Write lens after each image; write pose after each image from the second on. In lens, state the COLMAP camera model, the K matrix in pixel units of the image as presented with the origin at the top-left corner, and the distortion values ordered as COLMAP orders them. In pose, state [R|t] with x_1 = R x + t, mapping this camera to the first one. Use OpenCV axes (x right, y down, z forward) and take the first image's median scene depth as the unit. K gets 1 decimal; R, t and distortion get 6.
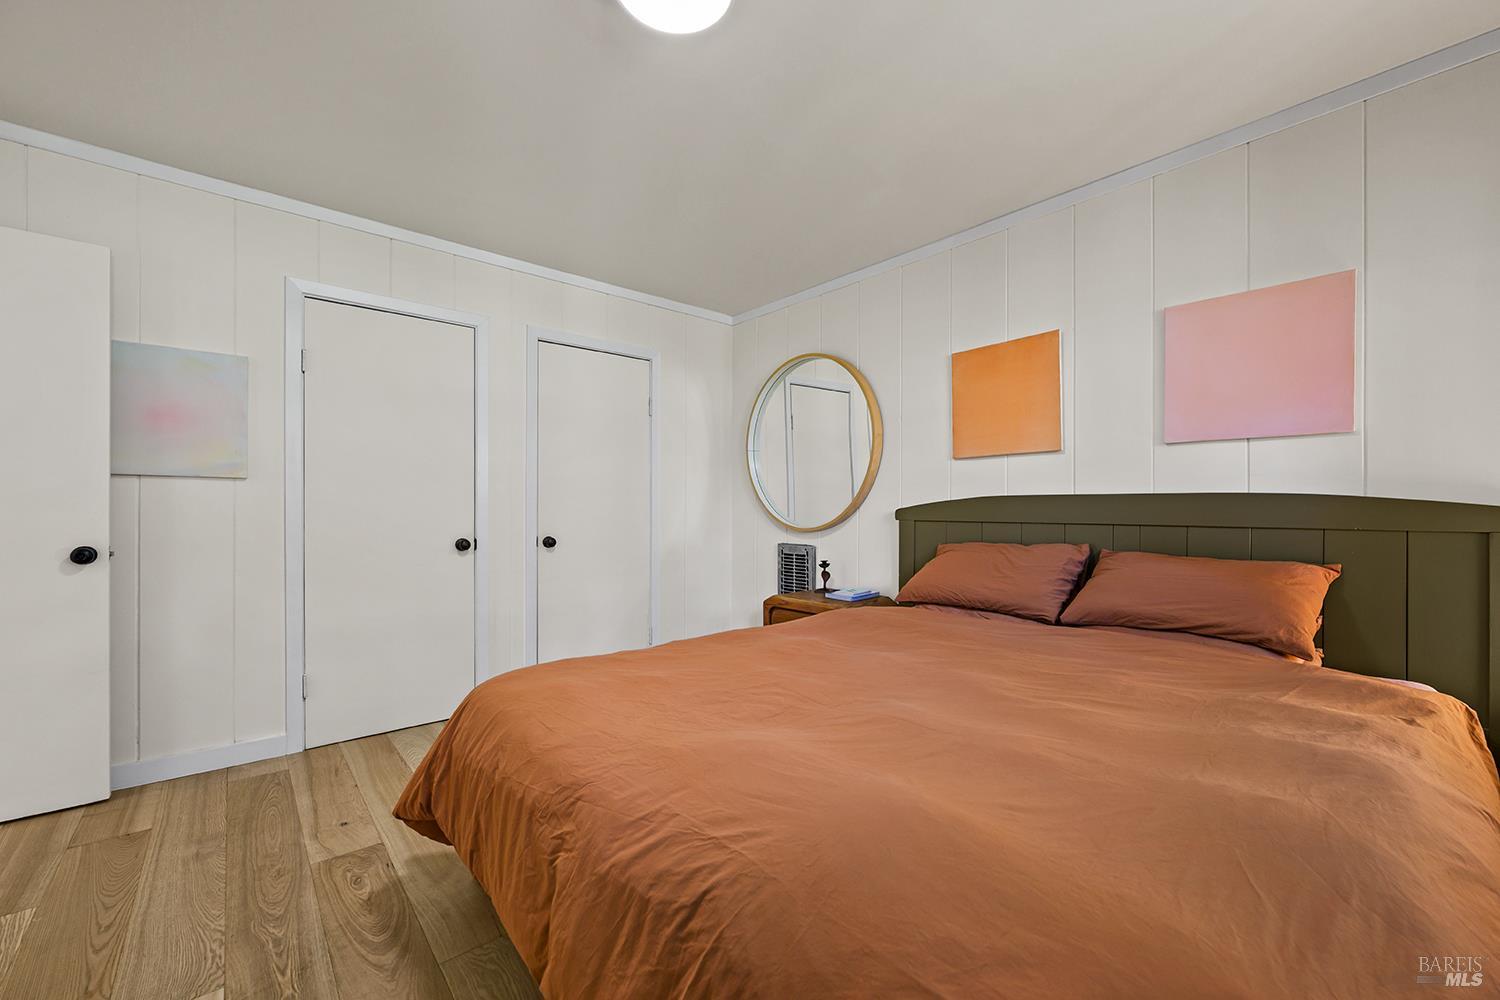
lens RADIAL K [[605.5, 0, 759.6], [0, 605.5, 504.9], [0, 0, 1]] dist [-0.009477, 0.001311]
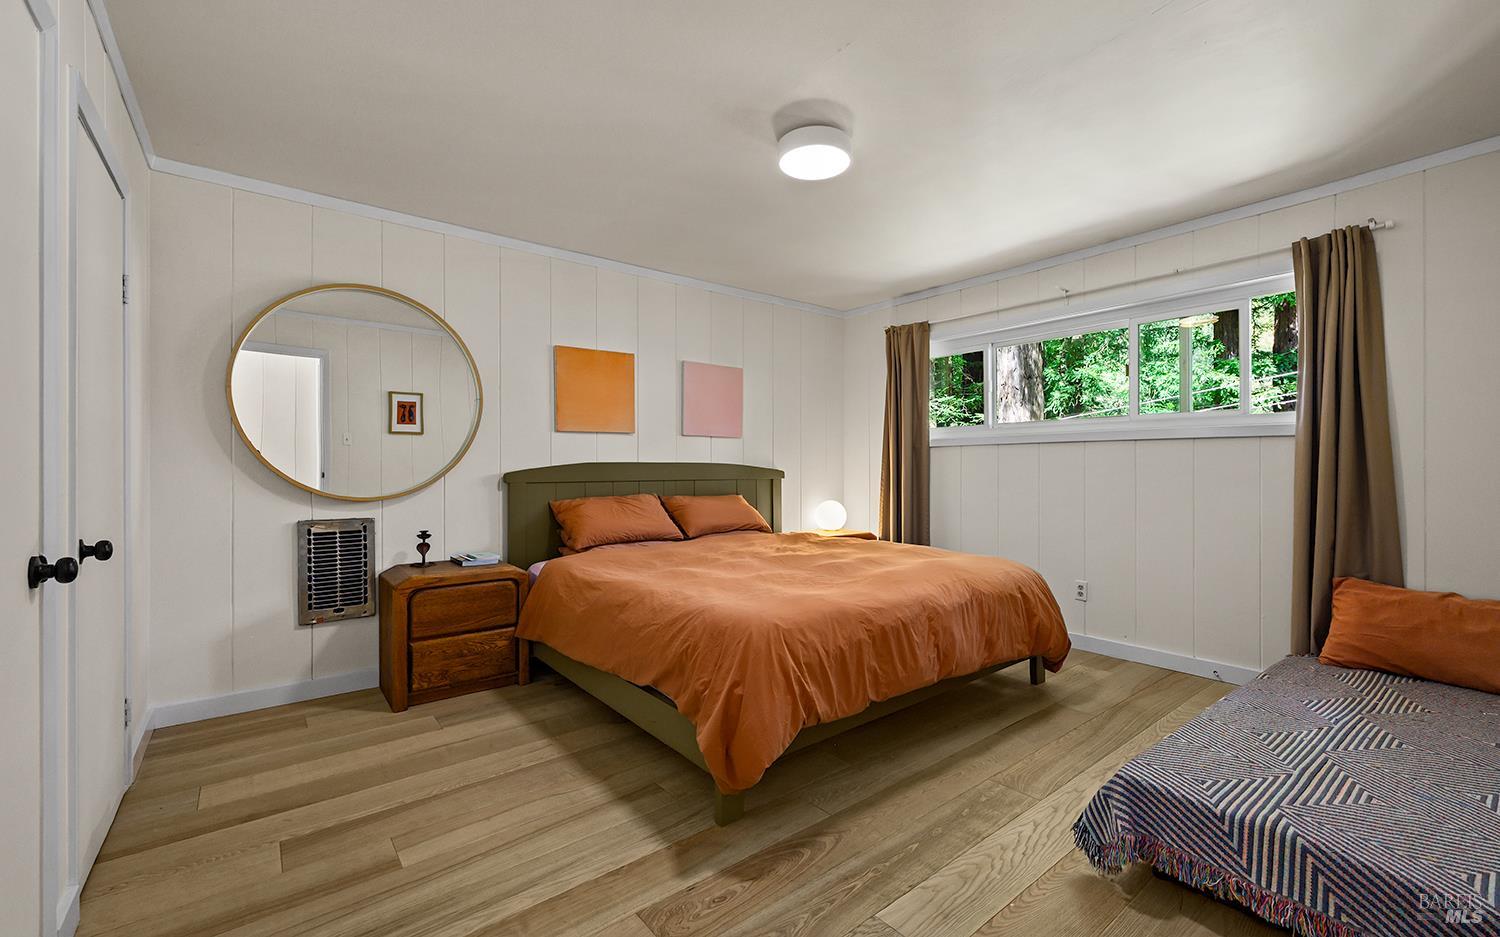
lens RADIAL K [[628.4, 0, 759.8], [0, 628.4, 468.3], [0, 0, 1]] dist [-0.003084, -0.000526]
pose [[0.040312, -0.006779, 0.999164, -0.952622], [-0.004667, 0.999965, 0.006973, -0.012376], [-0.999176, -0.004944, 0.040279, 0.542014]]
